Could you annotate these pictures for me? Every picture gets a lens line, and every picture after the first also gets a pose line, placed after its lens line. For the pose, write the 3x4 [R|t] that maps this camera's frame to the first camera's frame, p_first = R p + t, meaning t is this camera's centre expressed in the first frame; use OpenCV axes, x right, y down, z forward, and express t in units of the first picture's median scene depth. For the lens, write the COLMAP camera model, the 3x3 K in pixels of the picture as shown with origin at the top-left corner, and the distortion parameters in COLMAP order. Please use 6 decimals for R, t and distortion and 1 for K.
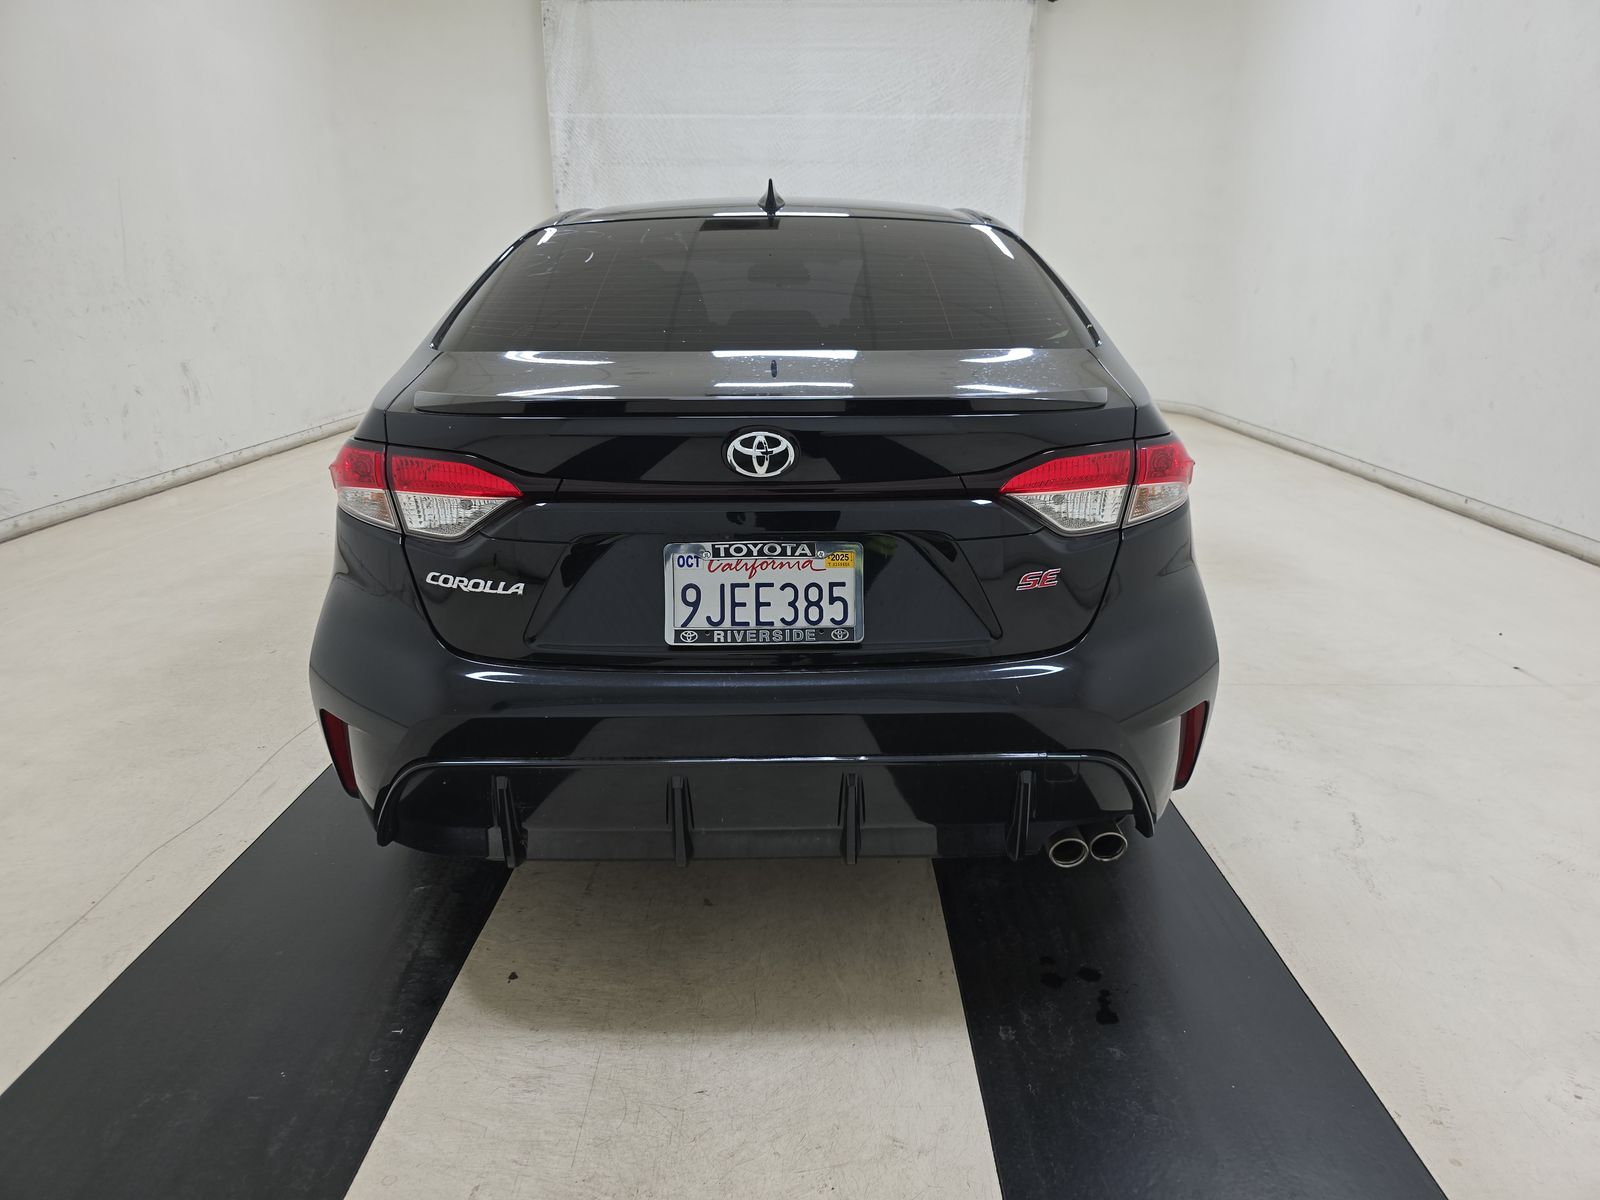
lens RADIAL K [[1058.5, 0, 794.0], [0, 1058.5, 603.2], [0, 0, 1]] dist [0.010167, -0.009084]
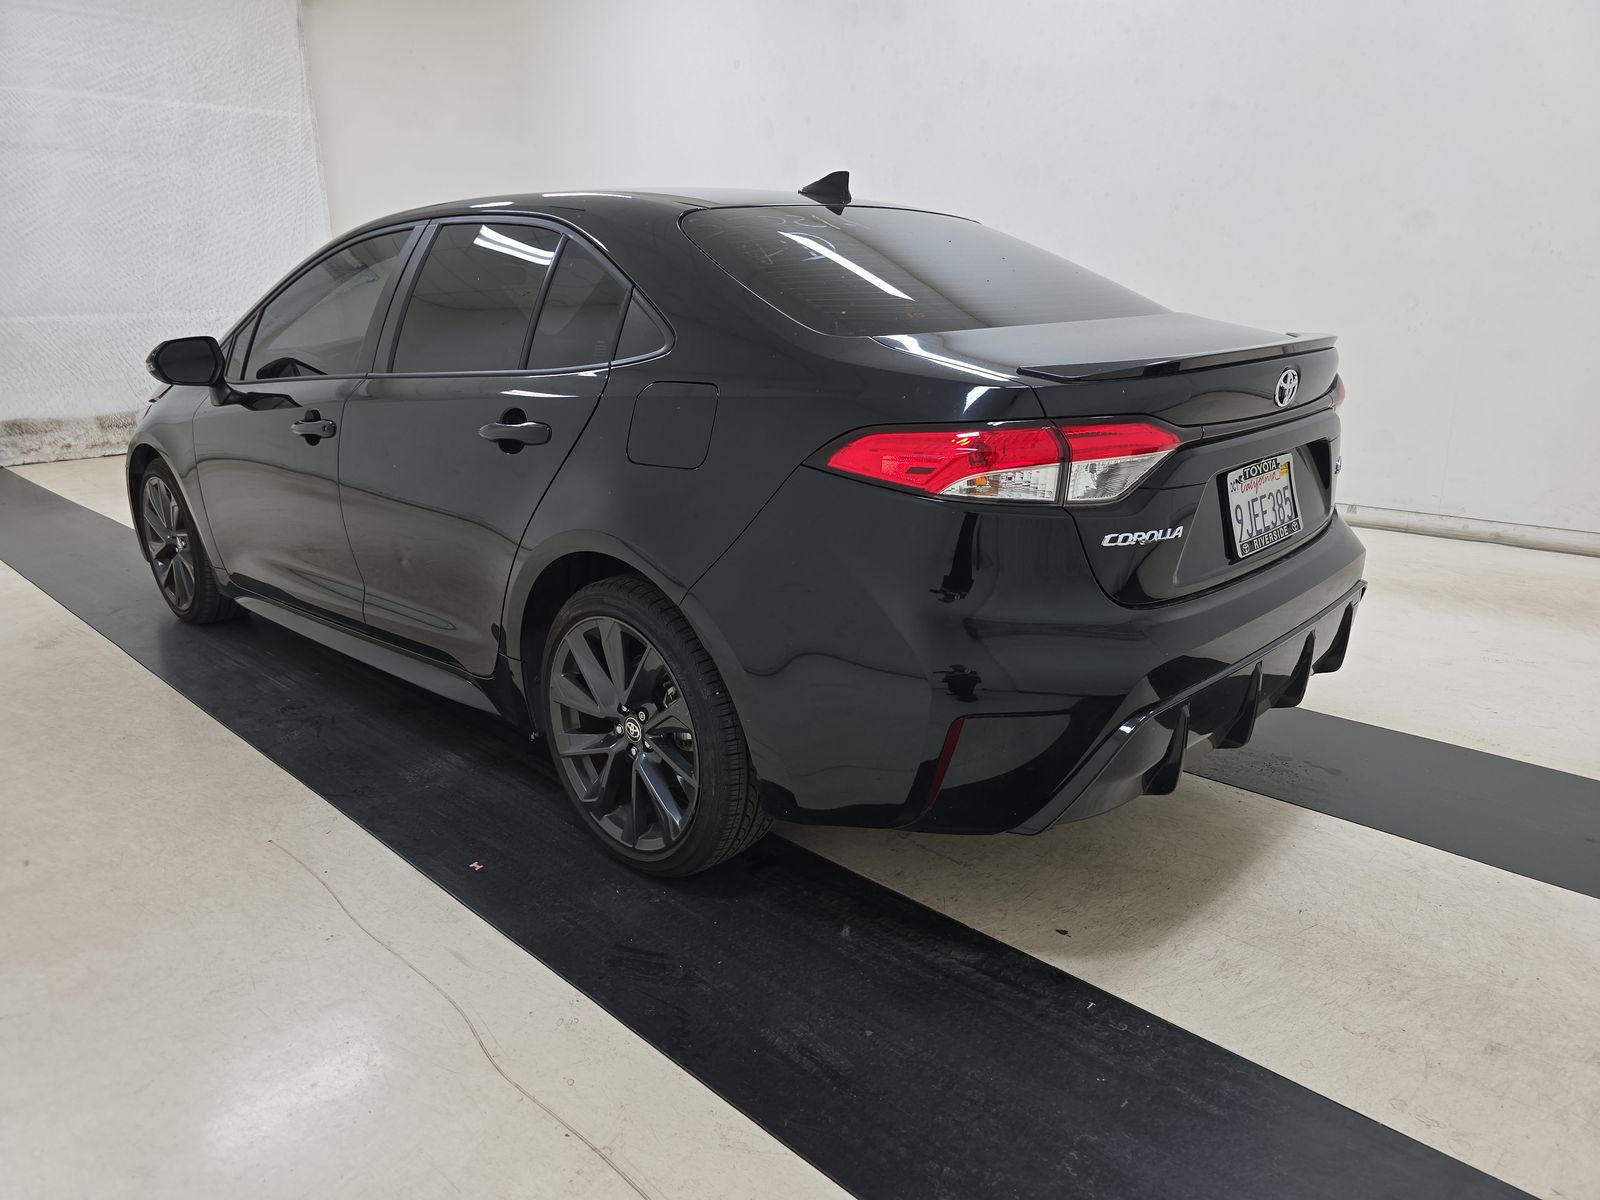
lens RADIAL K [[1058.5, 0, 795.0], [0, 1058.5, 595.9], [0, 0, 1]] dist [0.010167, -0.009084]
pose [[0.706399, -0.207263, 0.676788, -0.203823], [0.221667, 0.972848, 0.066563, -0.017296], [-0.672208, 0.103002, 0.733162, 0.075074]]
